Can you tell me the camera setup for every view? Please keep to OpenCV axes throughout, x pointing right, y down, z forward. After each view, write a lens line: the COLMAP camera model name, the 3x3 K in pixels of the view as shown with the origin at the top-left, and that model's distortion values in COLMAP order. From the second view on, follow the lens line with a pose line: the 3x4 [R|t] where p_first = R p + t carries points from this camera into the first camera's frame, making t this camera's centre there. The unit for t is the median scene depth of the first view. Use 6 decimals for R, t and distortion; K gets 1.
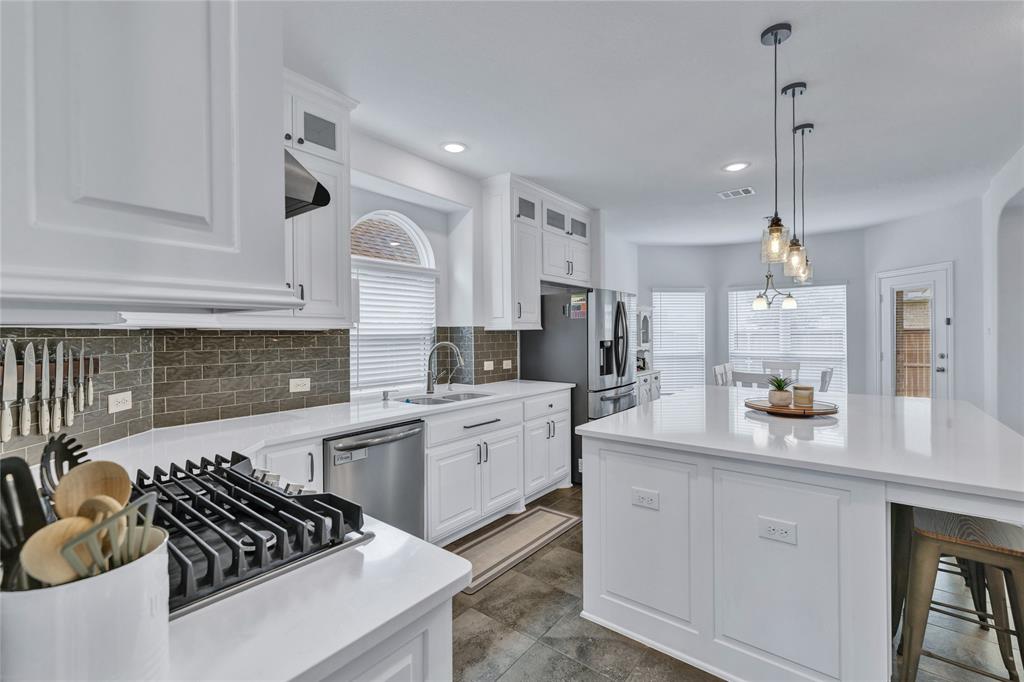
lens RADIAL K [[441.5, 0, 516.7], [0, 441.5, 336.5], [0, 0, 1]] dist [0.000573, 0.001194]
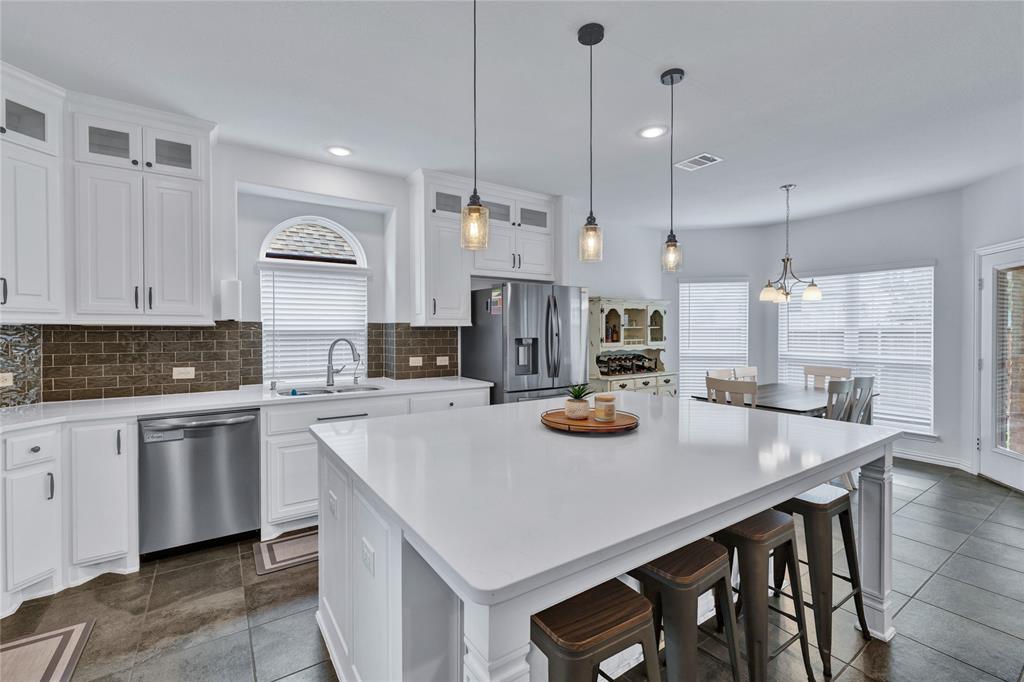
lens RADIAL K [[441.5, 0, 512.3], [0, 441.5, 337.2], [0, 0, 1]] dist [0.000573, 0.001194]
pose [[0.948809, 0.009978, -0.315693, 0.468784], [-0.006810, 0.999915, 0.011137, -0.002398], [0.315777, -0.008417, 0.948796, 0.110064]]
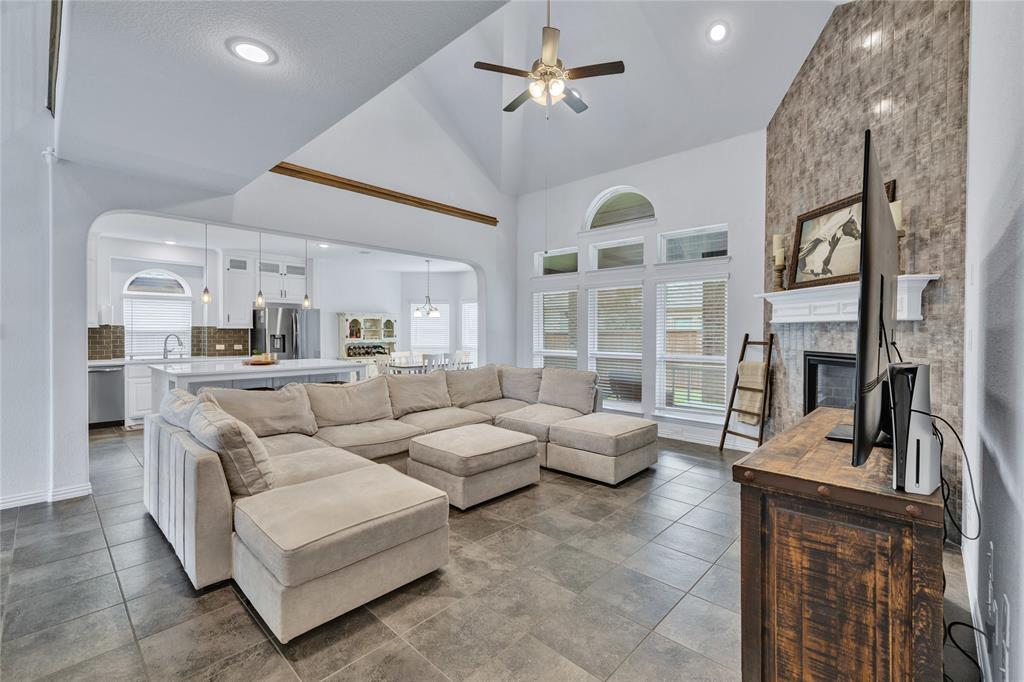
lens RADIAL K [[441.5, 0, 516.4], [0, 441.5, 335.3], [0, 0, 1]] dist [0.000573, 0.001194]
pose [[0.994878, 0.010299, -0.100553, 1.405214], [-0.010238, 0.999947, 0.001118, 0.000082], [0.100559, -0.000083, 0.994931, -0.768630]]
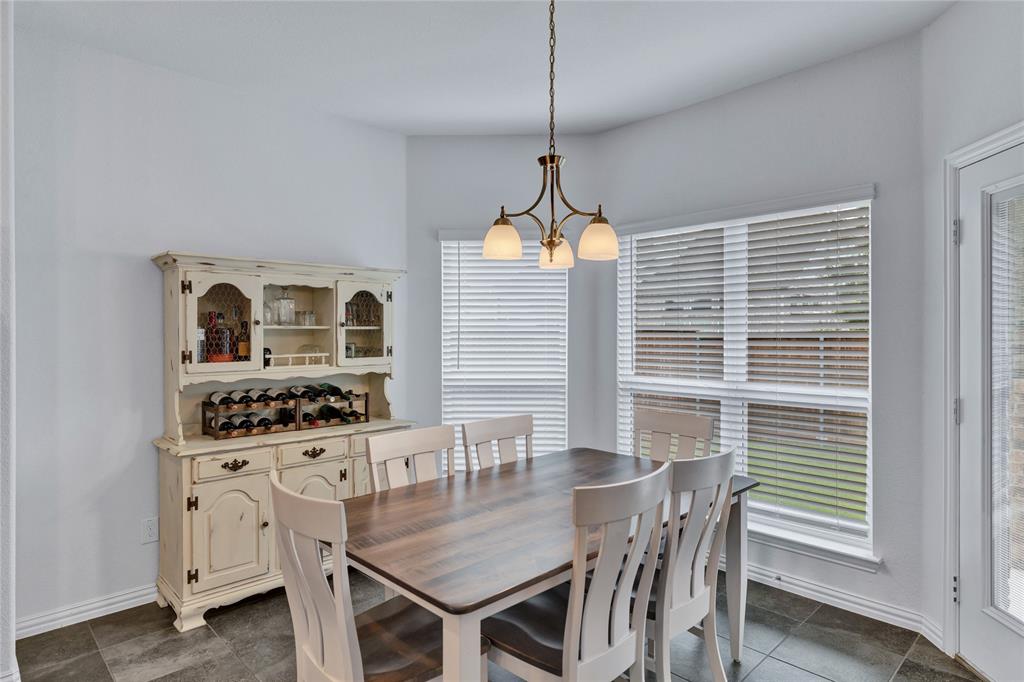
lens RADIAL K [[573.6, 0, 514.1], [0, 573.6, 338.9], [0, 0, 1]] dist [-0.001219, -0.001514]
pose [[0.988553, 0.007254, -0.150698, 0.808846], [-0.006872, 0.999972, 0.003057, -0.008494], [0.150716, -0.001986, 0.988575, 0.769591]]
